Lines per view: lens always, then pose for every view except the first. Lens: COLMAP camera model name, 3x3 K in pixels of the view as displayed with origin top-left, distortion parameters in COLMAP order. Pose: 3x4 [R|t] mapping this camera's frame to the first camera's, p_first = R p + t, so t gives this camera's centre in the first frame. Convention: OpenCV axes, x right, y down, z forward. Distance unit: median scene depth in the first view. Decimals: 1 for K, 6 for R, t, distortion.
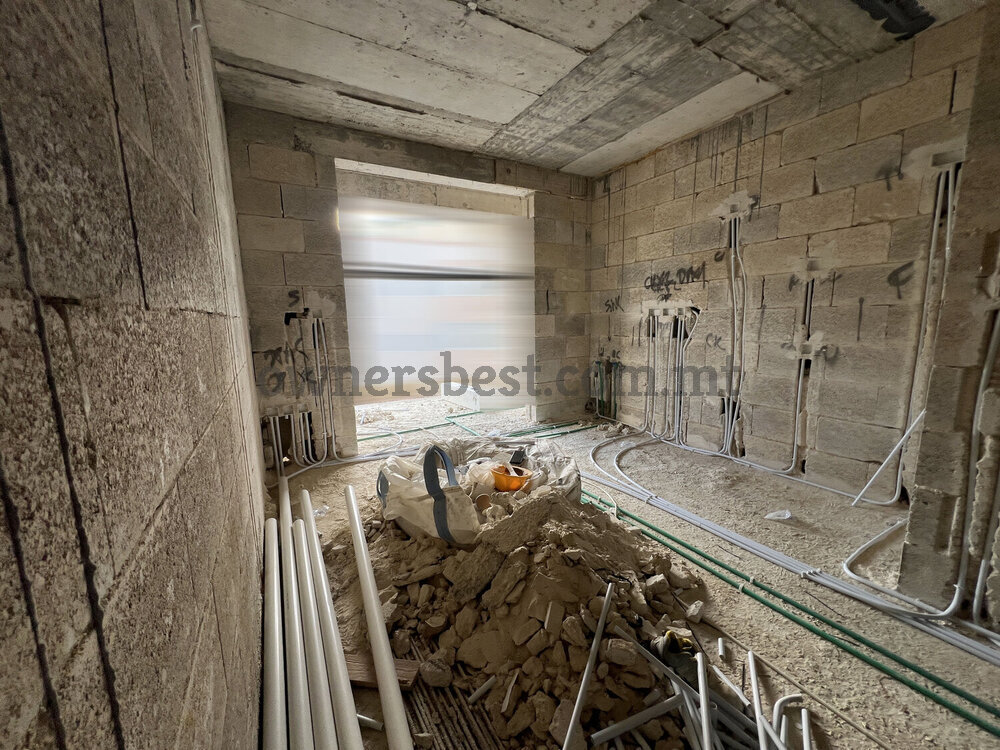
lens RADIAL K [[400.2, 0, 499.4], [0, 400.2, 375.2], [0, 0, 1]] dist [-0.000256, 0.000063]
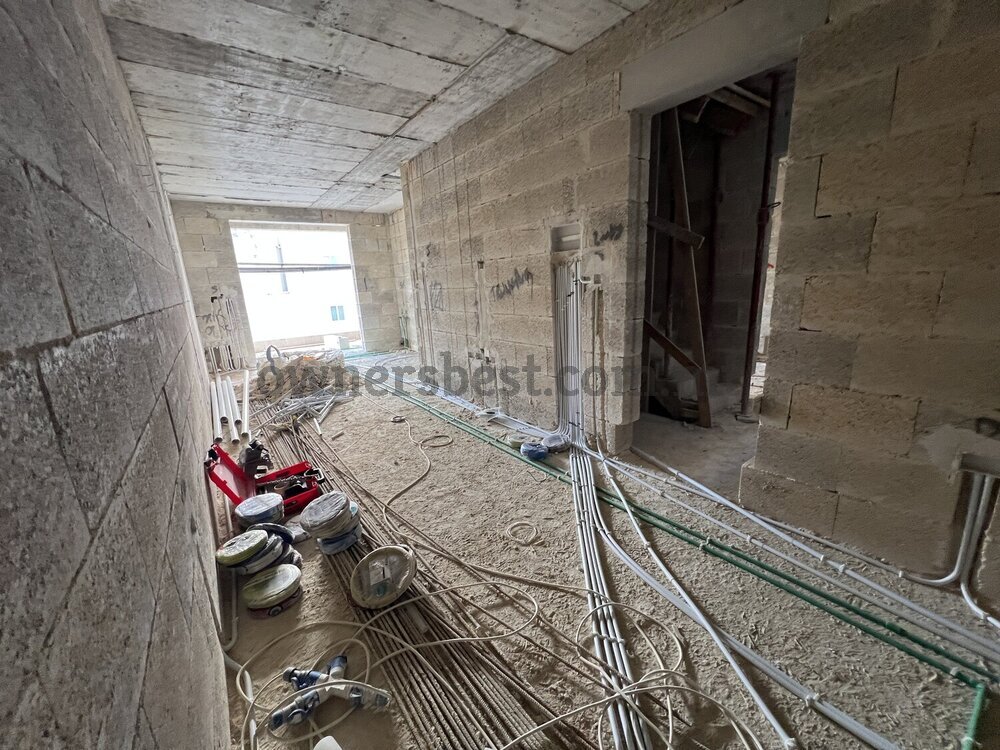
lens RADIAL K [[400.2, 0, 501.0], [0, 400.2, 377.3], [0, 0, 1]] dist [-0.000256, 0.000063]
pose [[0.994240, -0.057527, 0.090428, 0.713282], [0.050751, 0.995852, 0.075524, 0.170691], [-0.094397, -0.070499, 0.993035, -1.173415]]
